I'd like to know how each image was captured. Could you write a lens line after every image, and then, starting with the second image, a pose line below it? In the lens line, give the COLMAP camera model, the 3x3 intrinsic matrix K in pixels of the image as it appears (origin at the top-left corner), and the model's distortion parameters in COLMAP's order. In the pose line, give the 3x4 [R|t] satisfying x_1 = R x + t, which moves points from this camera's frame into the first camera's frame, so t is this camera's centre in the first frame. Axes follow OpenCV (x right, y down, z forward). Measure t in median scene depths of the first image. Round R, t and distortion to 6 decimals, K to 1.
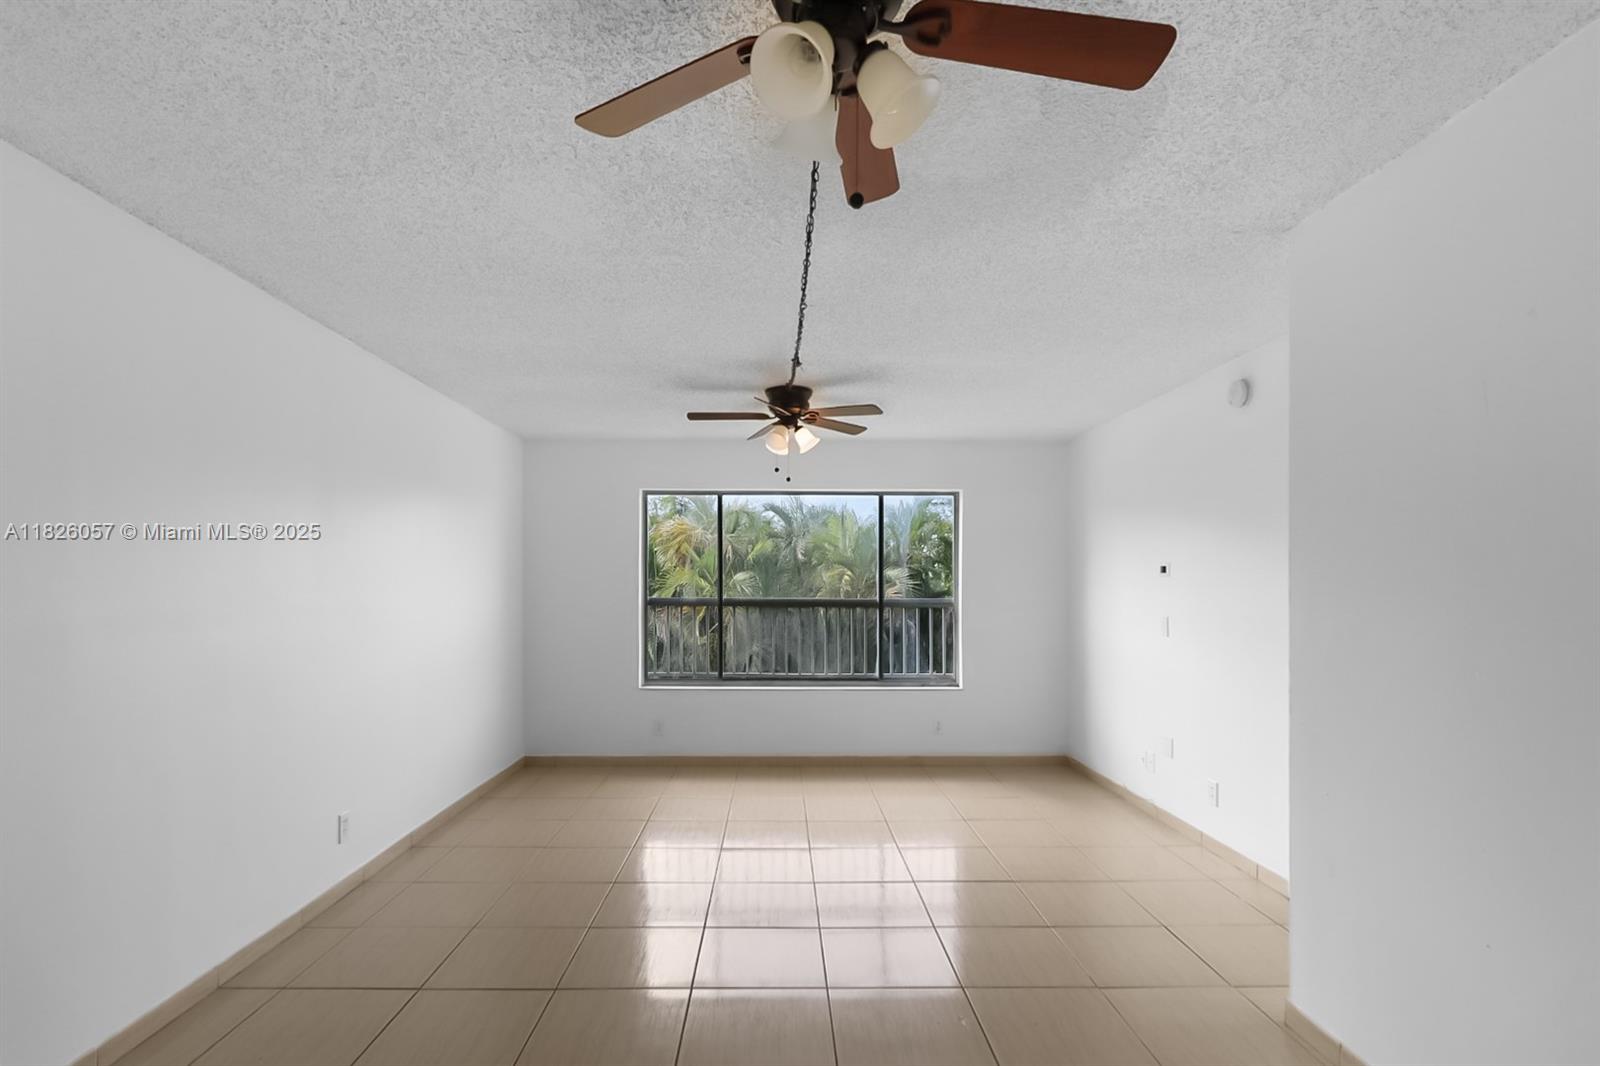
lens RADIAL K [[761.4, 0, 802.2], [0, 761.4, 570.9], [0, 0, 1]] dist [-0.000220, -0.000095]
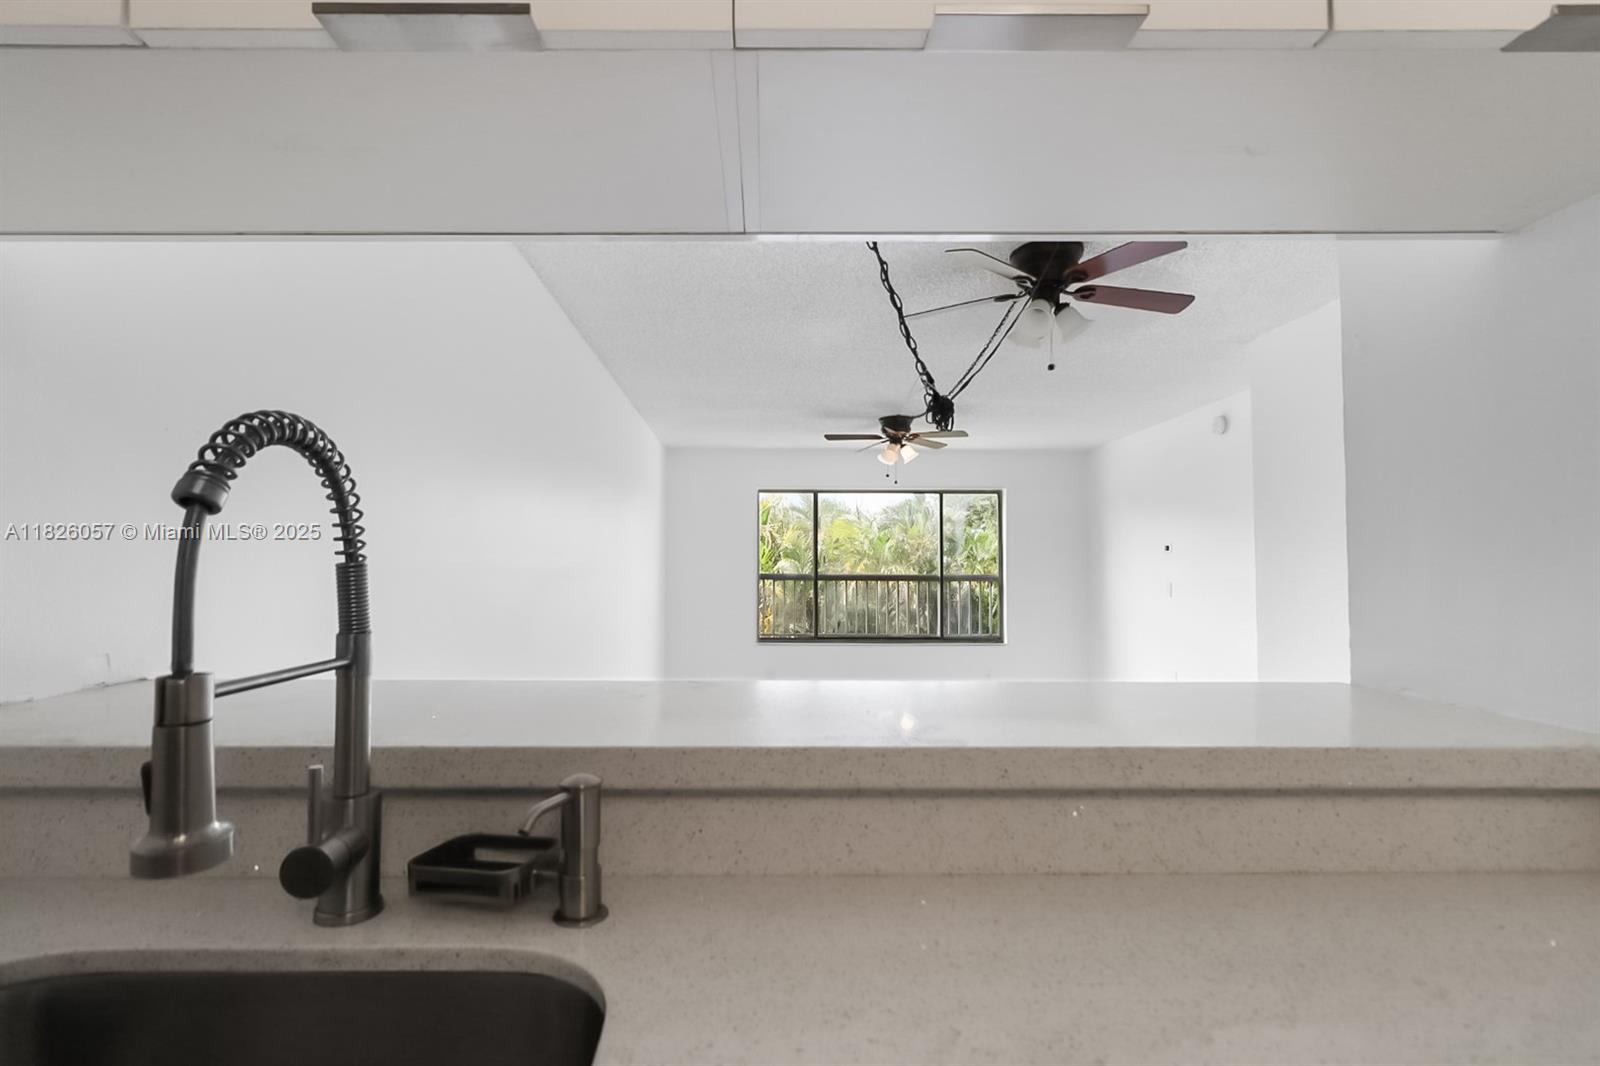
lens RADIAL K [[781.2, 0, 778.8], [0, 781.2, 546.1], [0, 0, 1]] dist [-0.000933, -0.000134]
pose [[0.999969, 0.000601, 0.007832, -0.228720], [-0.000383, 0.999612, -0.027849, 0.032848], [-0.007846, 0.027846, 0.999581, -0.390454]]
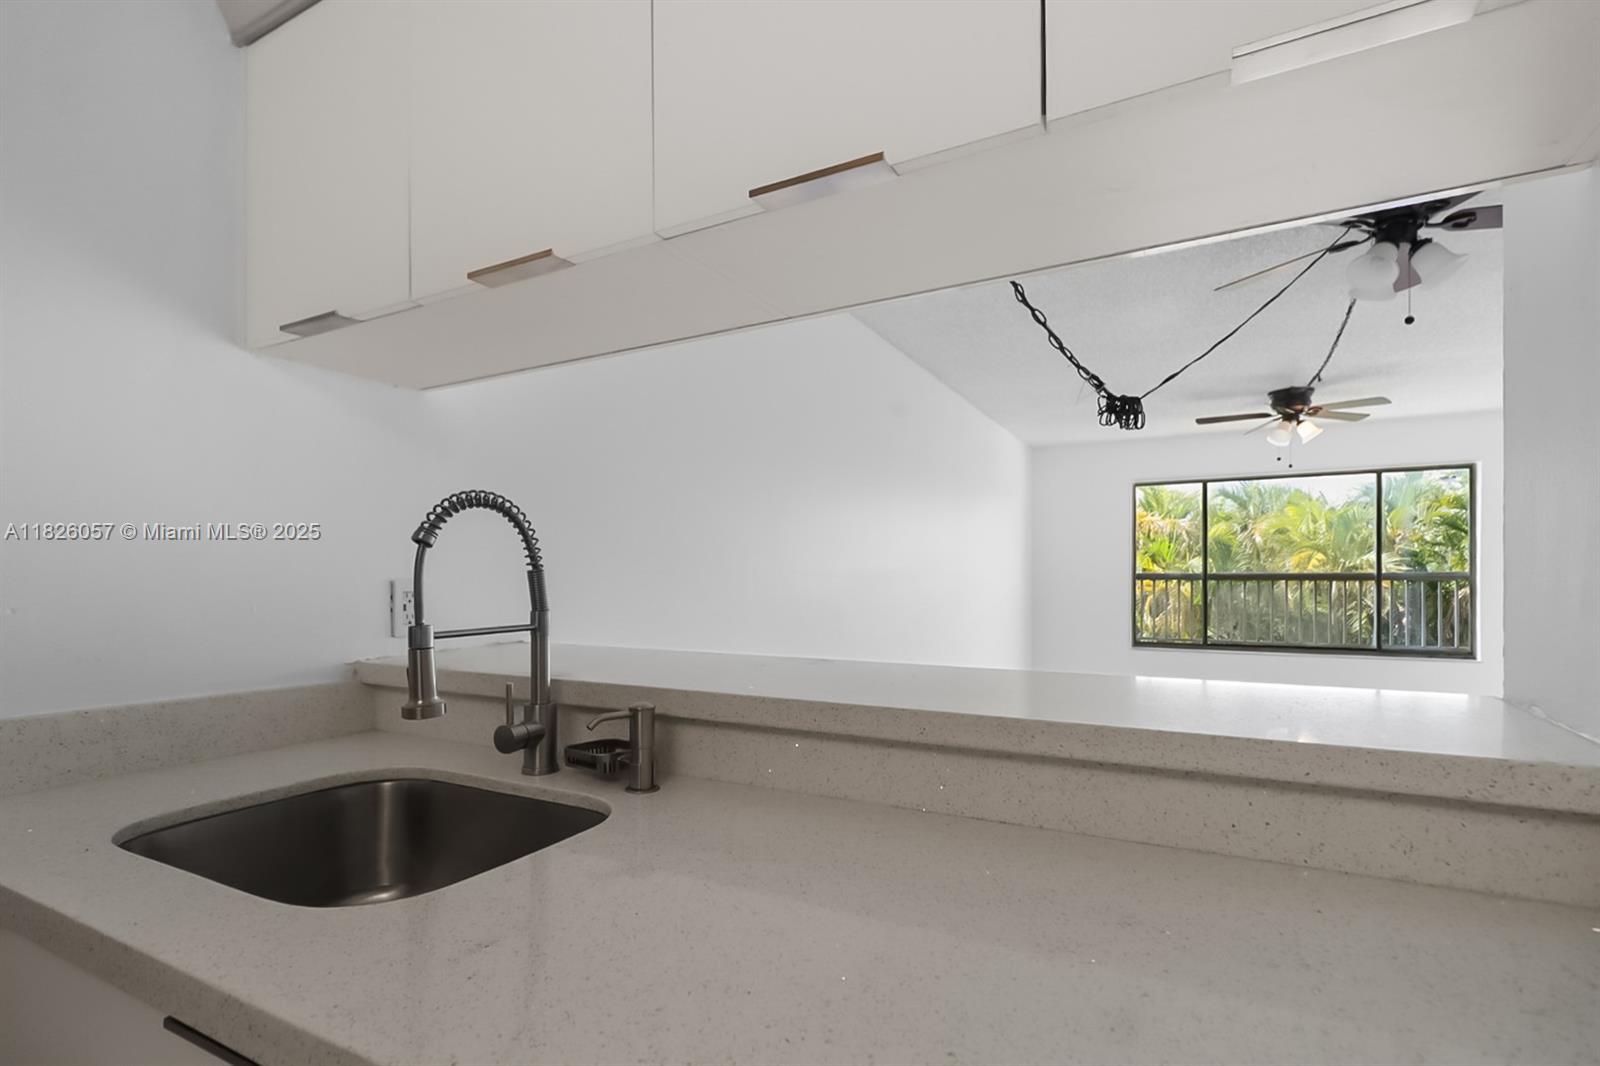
lens RADIAL K [[781.8, 0, 782.7], [0, 781.8, 575.8], [0, 0, 1]] dist [-0.000759, 0.000019]
pose [[0.870150, -0.005170, -0.492760, -0.101860], [0.009802, 0.999929, 0.006819, 0.032854], [0.492690, -0.010764, 0.870138, -0.427297]]
